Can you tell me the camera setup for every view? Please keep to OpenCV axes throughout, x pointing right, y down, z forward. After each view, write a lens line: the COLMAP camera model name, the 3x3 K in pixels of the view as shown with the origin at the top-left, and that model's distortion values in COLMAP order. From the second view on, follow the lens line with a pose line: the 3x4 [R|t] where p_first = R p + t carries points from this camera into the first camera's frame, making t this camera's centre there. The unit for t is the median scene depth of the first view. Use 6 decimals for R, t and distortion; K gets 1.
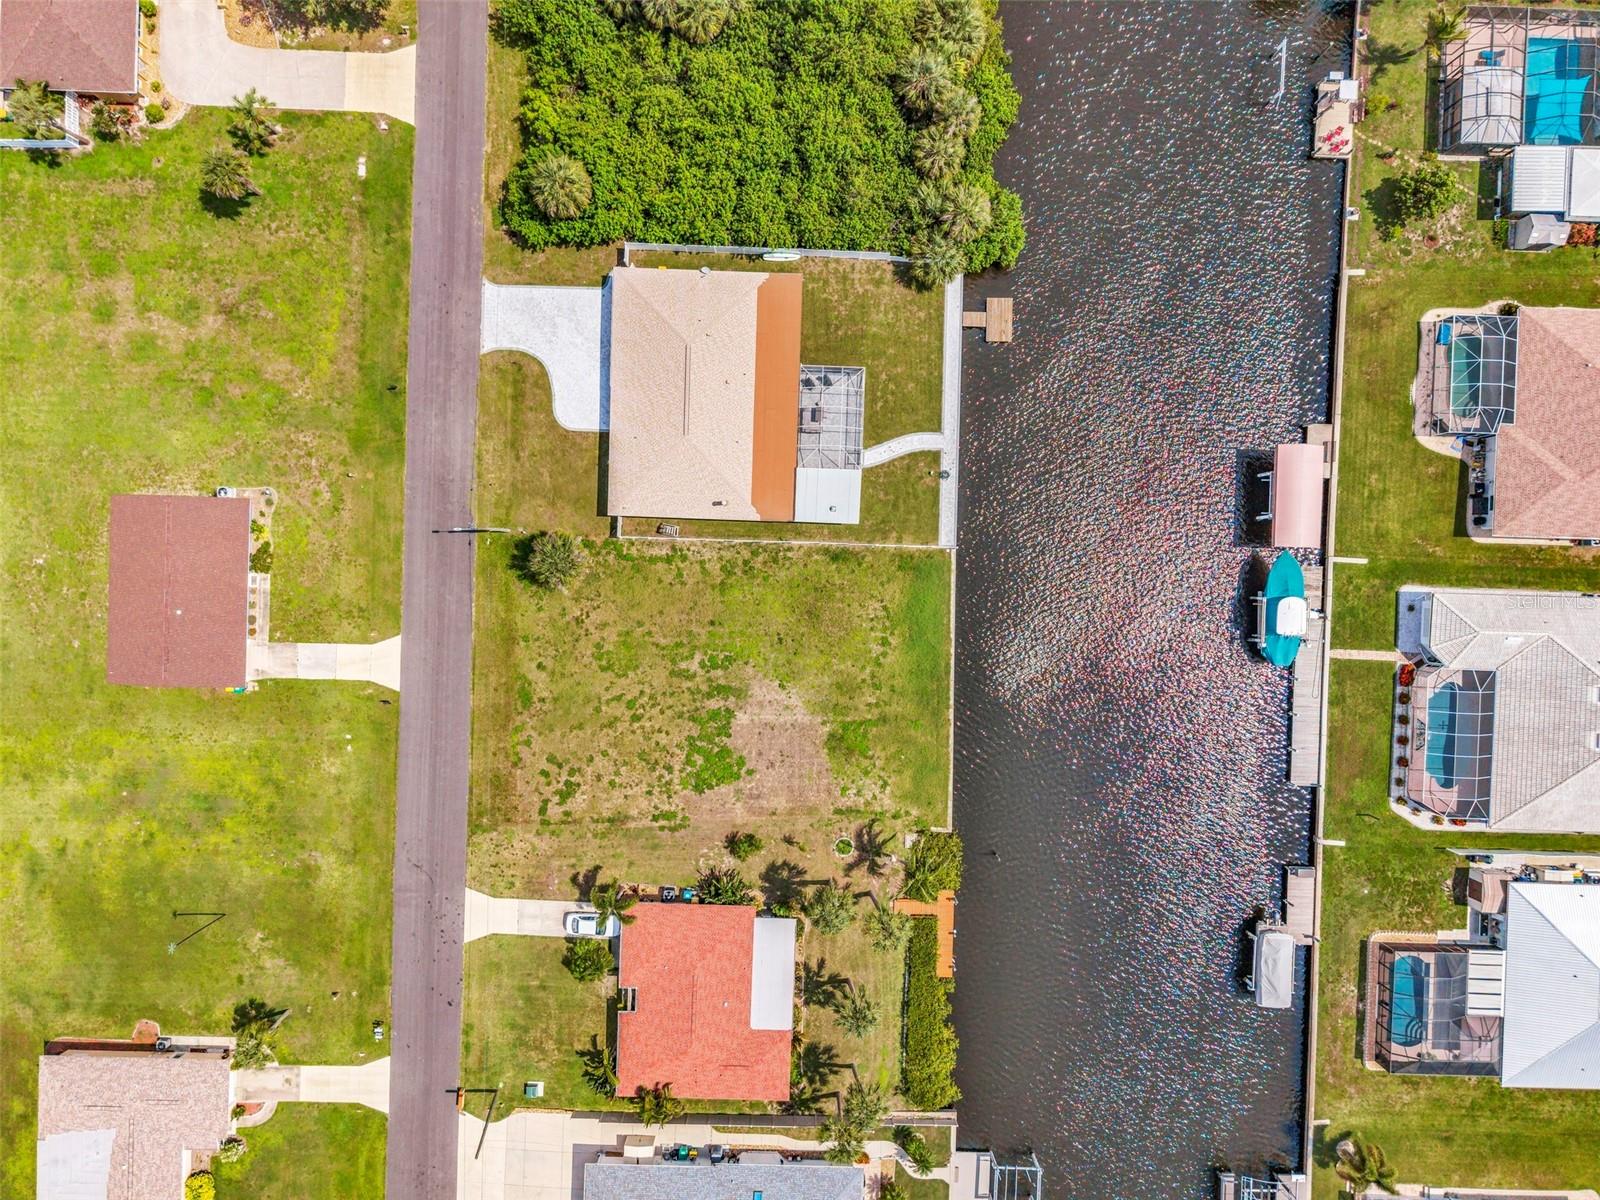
lens RADIAL K [[1113.2, 0, 804.2], [0, 1113.2, 603.9], [0, 0, 1]] dist [0.096165, -0.143917]
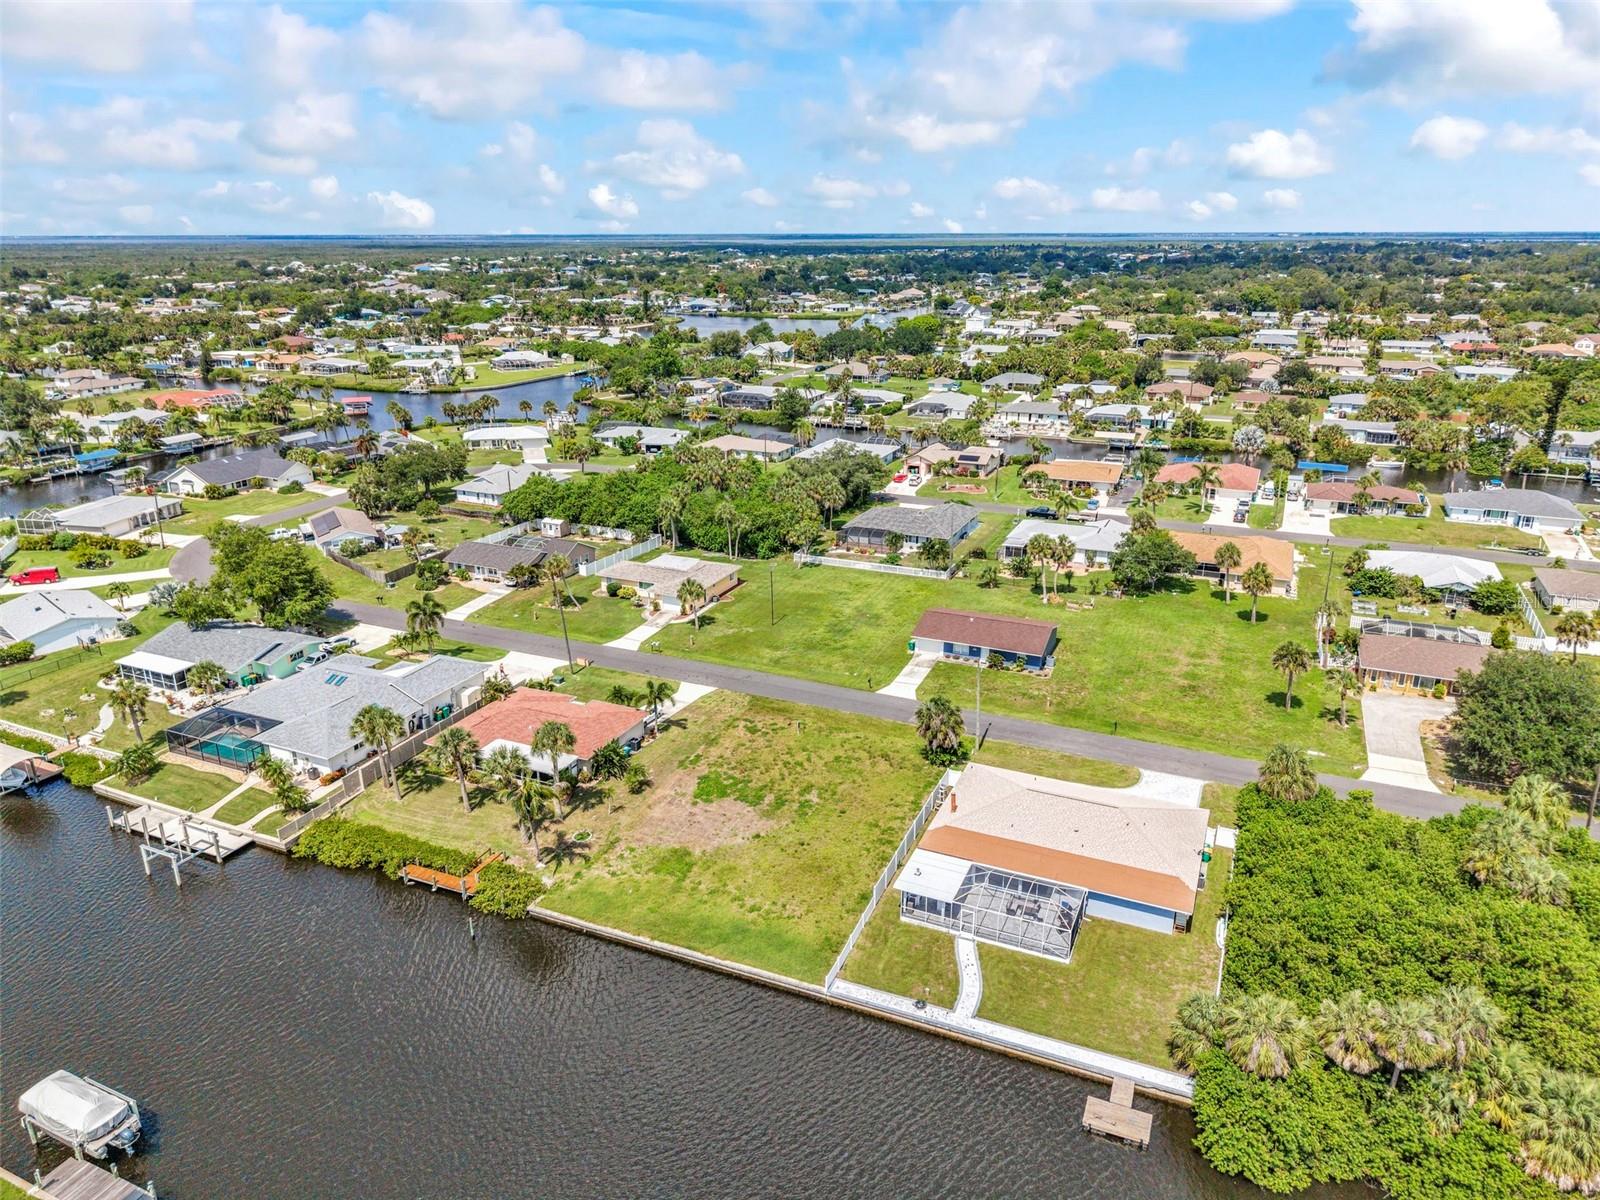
lens RADIAL K [[1064.0, 0, 801.3], [0, 1064.0, 597.6], [0, 0, 1]] dist [0.059744, -0.082683]
pose [[-0.376568, 0.291692, -0.879268, 0.728795], [-0.926261, -0.134294, 0.352143, -0.263356], [-0.015363, 0.947038, 0.320754, 0.499668]]
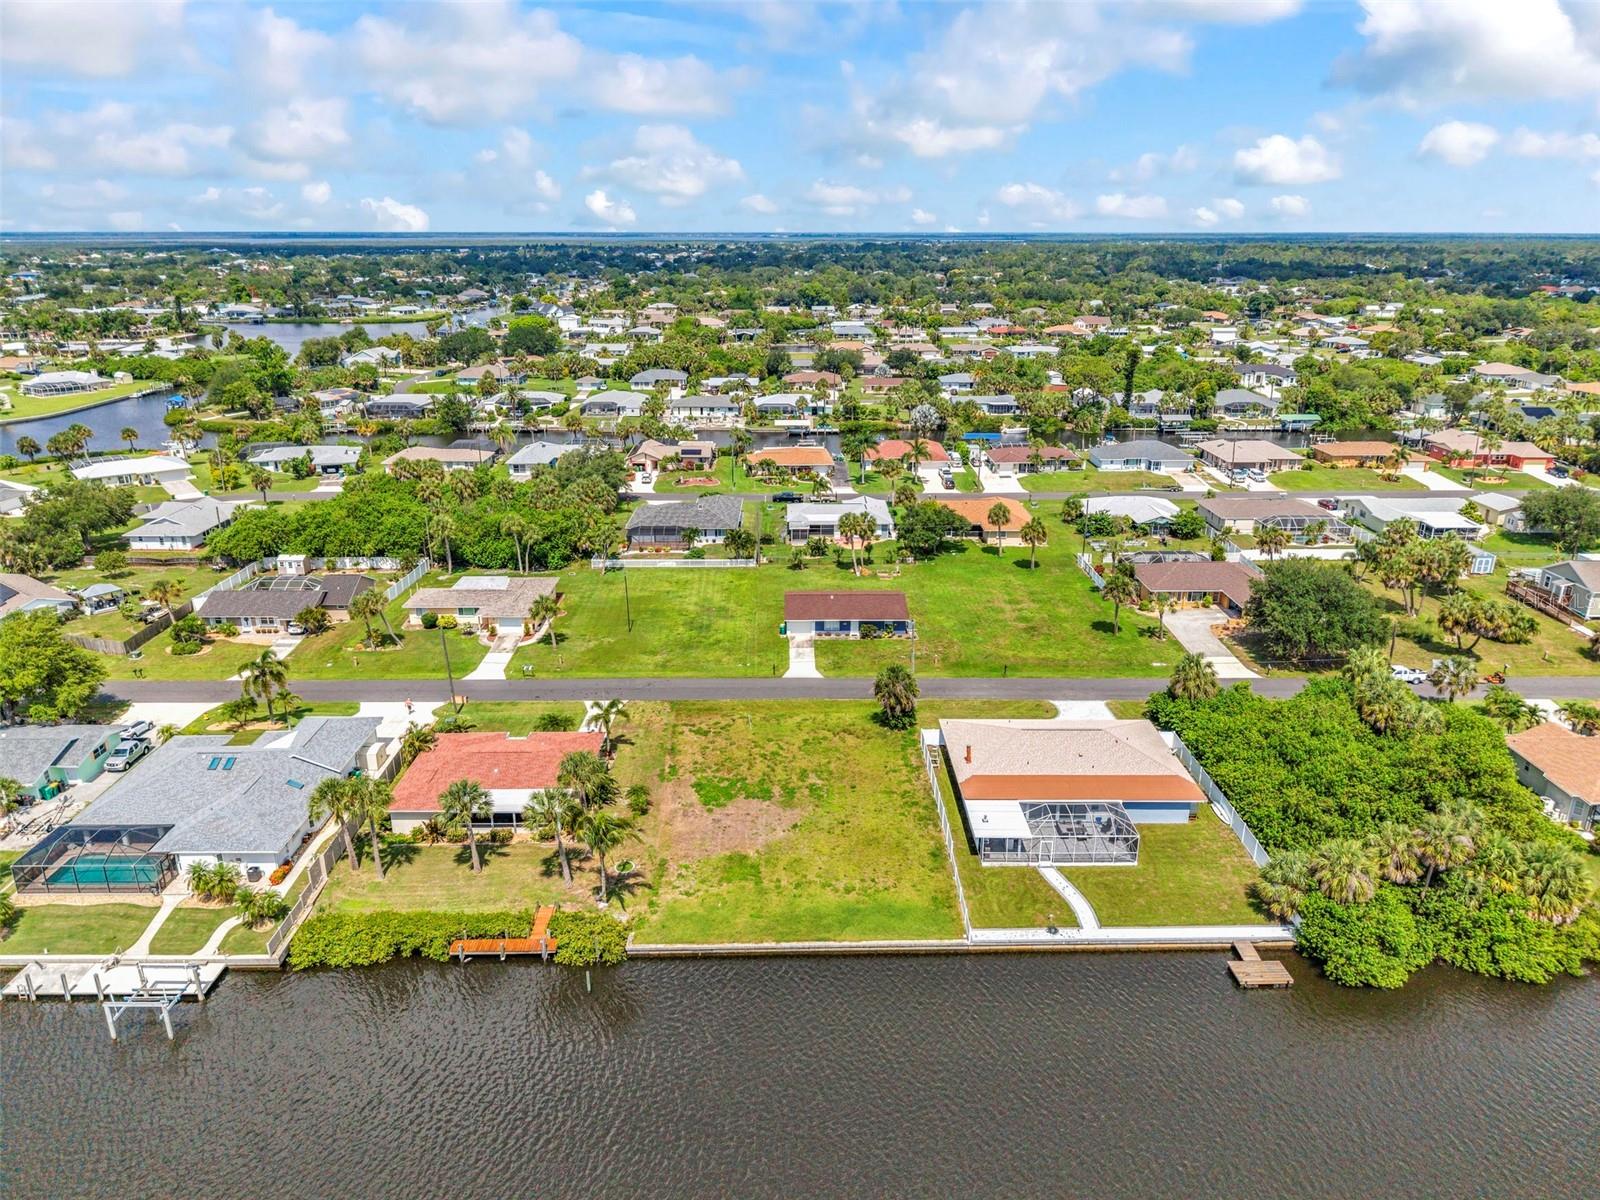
lens RADIAL K [[1064.0, 0, 801.3], [0, 1064.0, 597.6], [0, 0, 1]] dist [0.059744, -0.082683]
pose [[0.041740, 0.314663, -0.948285, 0.810056], [-0.999022, -0.000738, -0.044218, 0.110973], [-0.014614, 0.949203, 0.314325, 0.511966]]
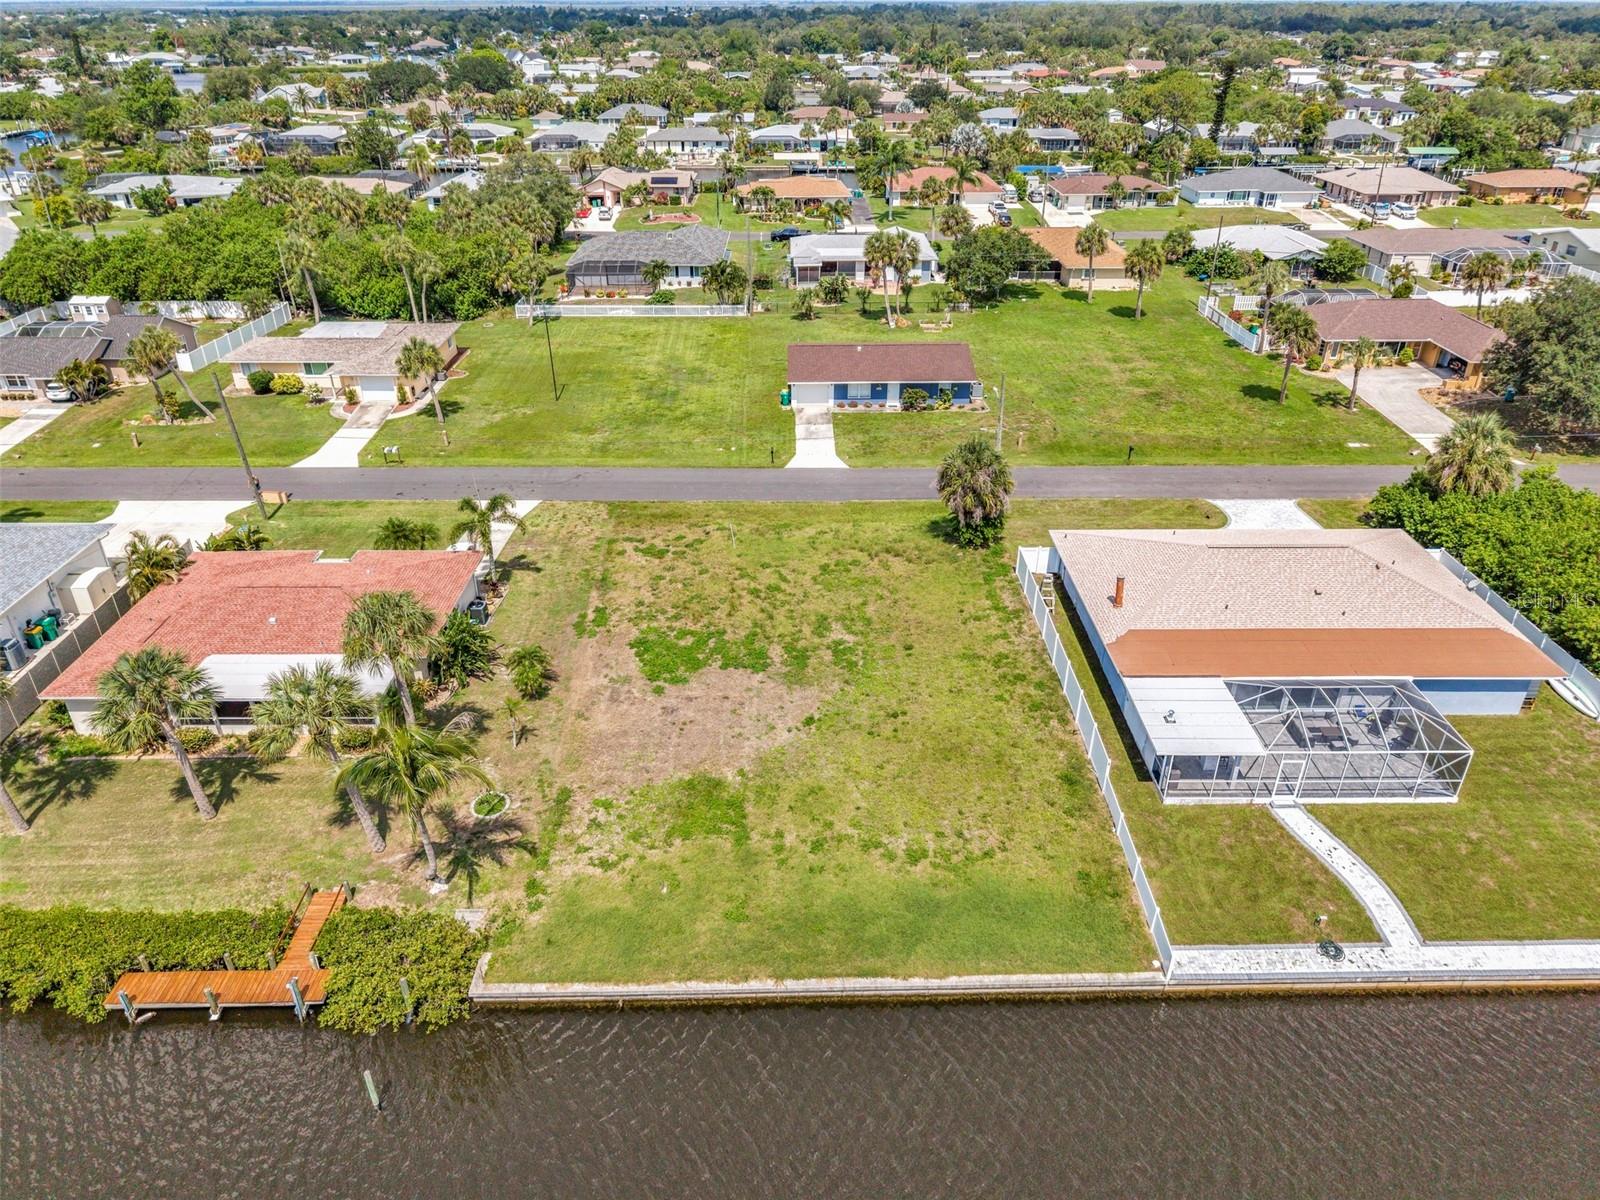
lens RADIAL K [[1069.3, 0, 799.0], [0, 1069.3, 601.0], [0, 0, 1]] dist [0.035544, -0.039303]
pose [[0.038326, 0.479932, -0.876468, 0.411859], [-0.999176, 0.006648, -0.040051, 0.100430], [-0.013395, 0.877280, 0.479791, 0.696115]]
